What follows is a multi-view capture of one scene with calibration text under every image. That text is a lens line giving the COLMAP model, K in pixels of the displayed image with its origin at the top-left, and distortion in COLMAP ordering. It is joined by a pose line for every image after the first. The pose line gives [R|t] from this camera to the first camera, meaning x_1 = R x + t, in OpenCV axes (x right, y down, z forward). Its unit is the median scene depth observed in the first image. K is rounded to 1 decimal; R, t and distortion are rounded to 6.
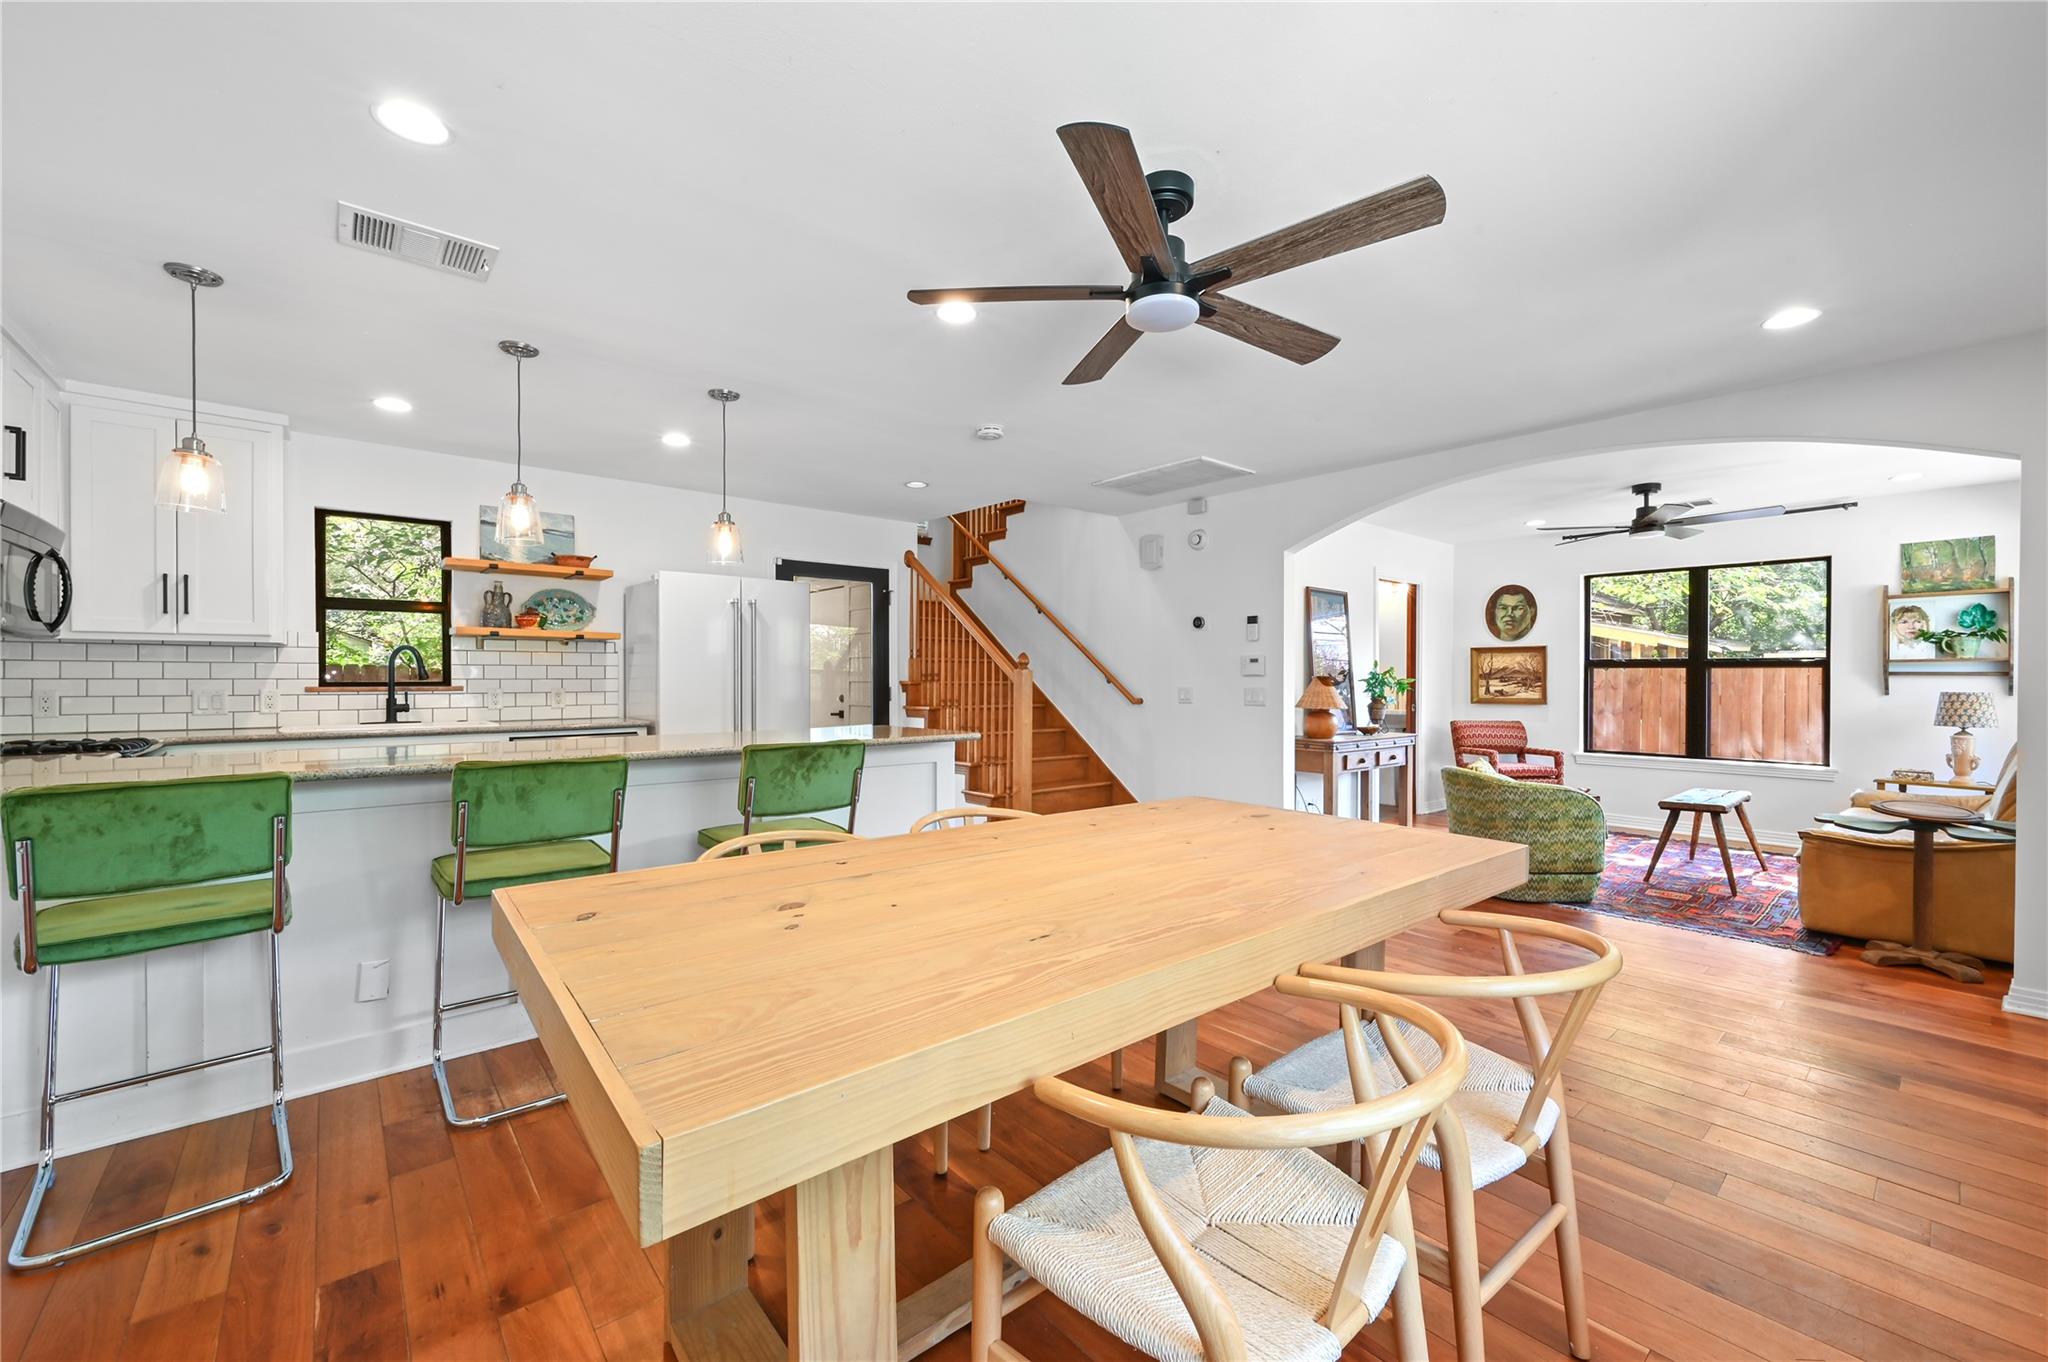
lens RADIAL K [[811.0, 0, 1026.4], [0, 811.0, 681.6], [0, 0, 1]] dist [-0.002440, 0.001528]
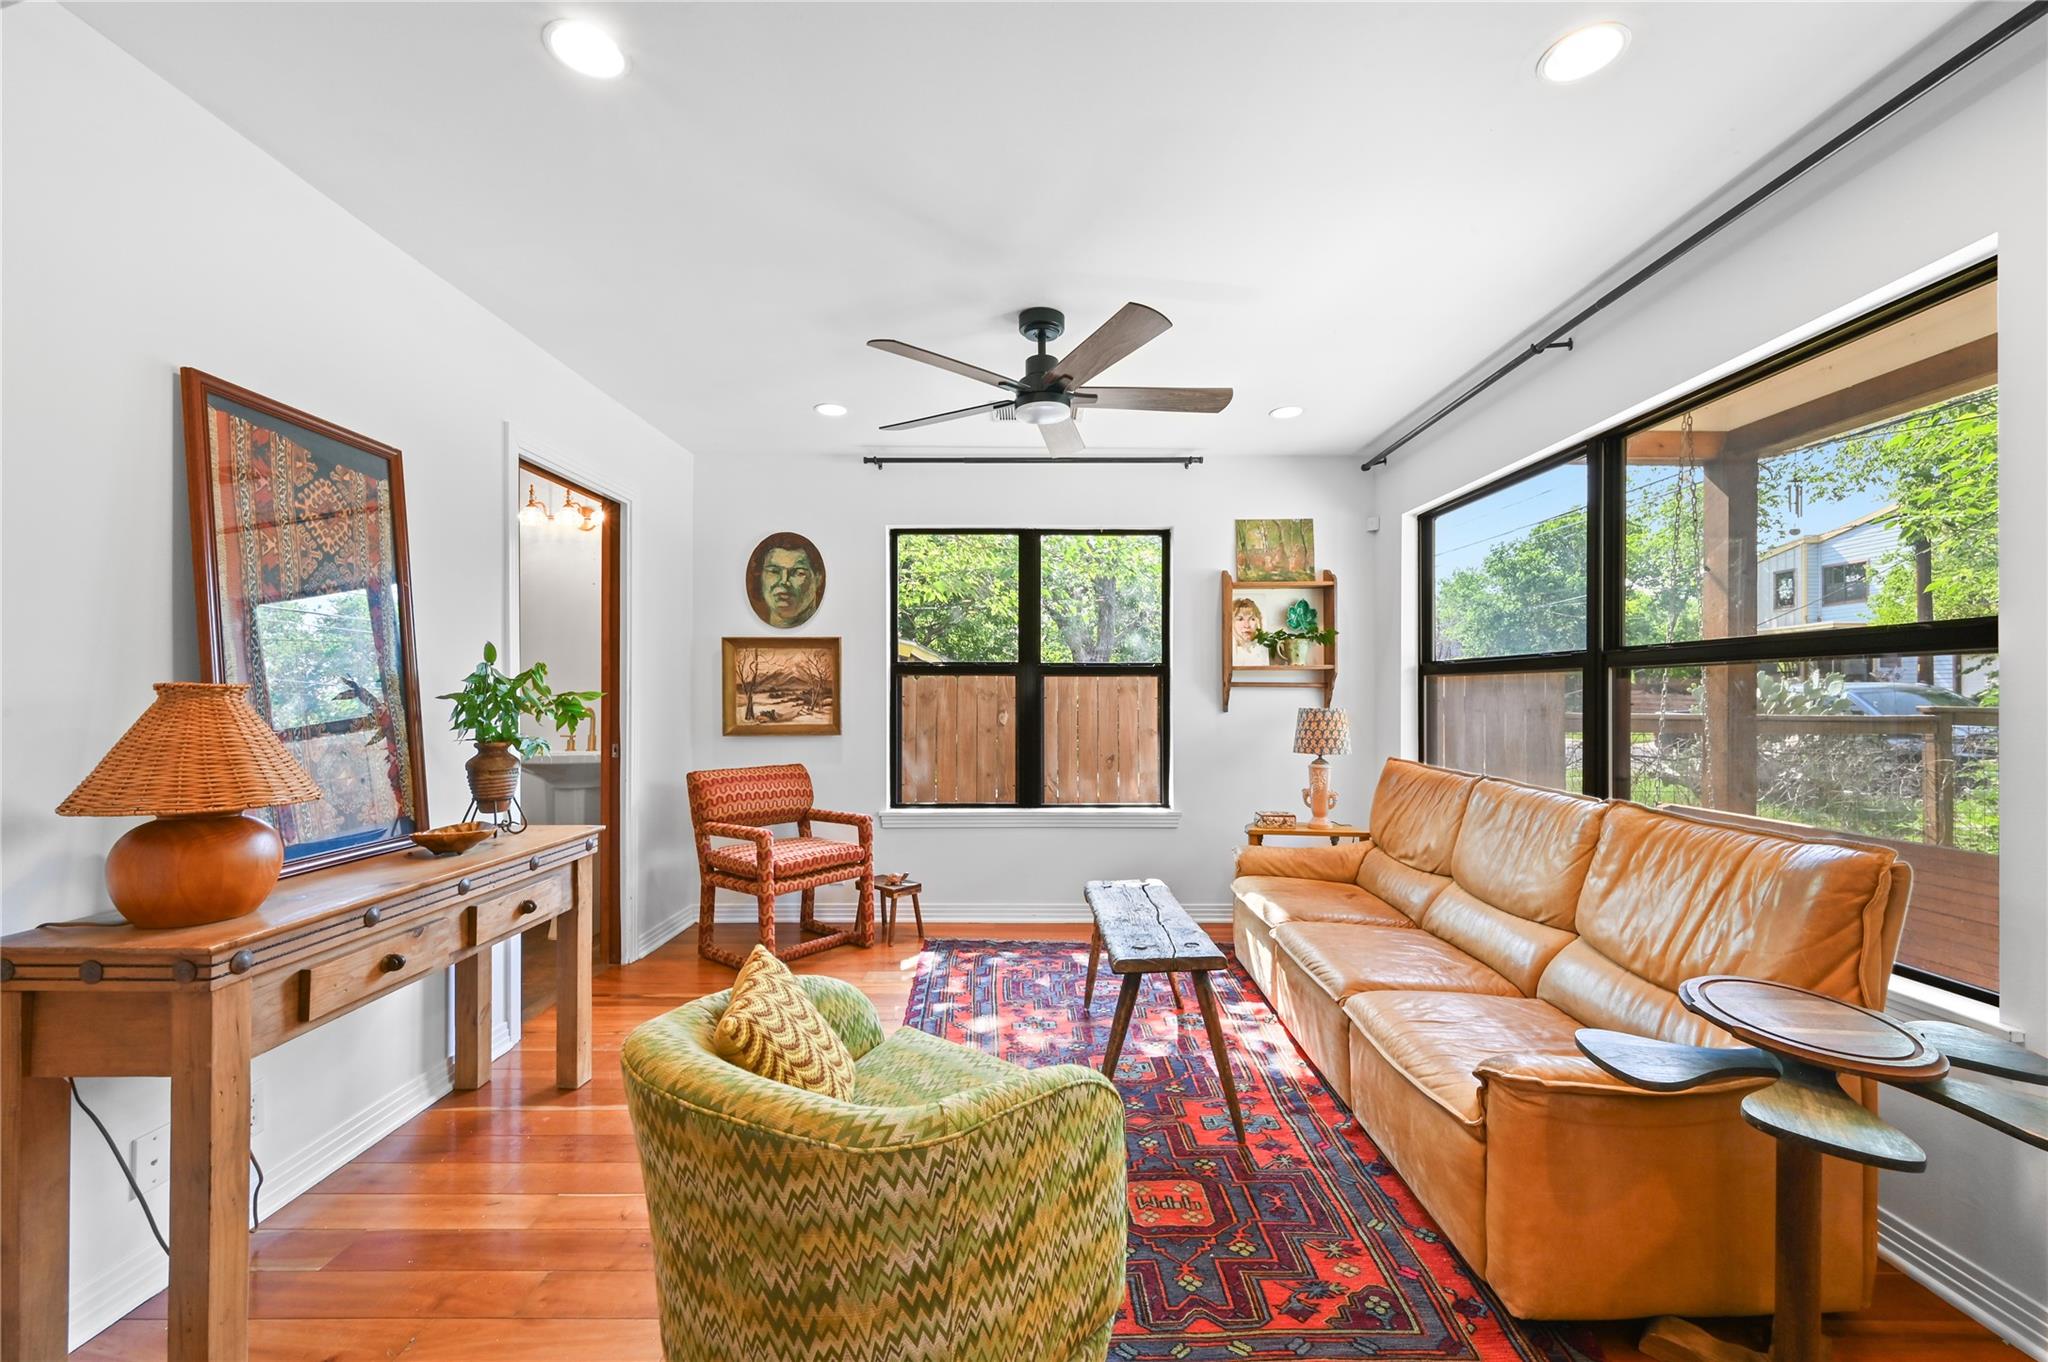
lens RADIAL K [[811.0, 0, 1025.0], [0, 811.0, 691.5], [0, 0, 1]] dist [-0.002440, 0.001528]
pose [[0.650808, -0.001182, 0.759241, 0.349876], [0.005018, 0.999984, -0.002744, -0.002116], [-0.759226, 0.005596, 0.650803, 0.644035]]
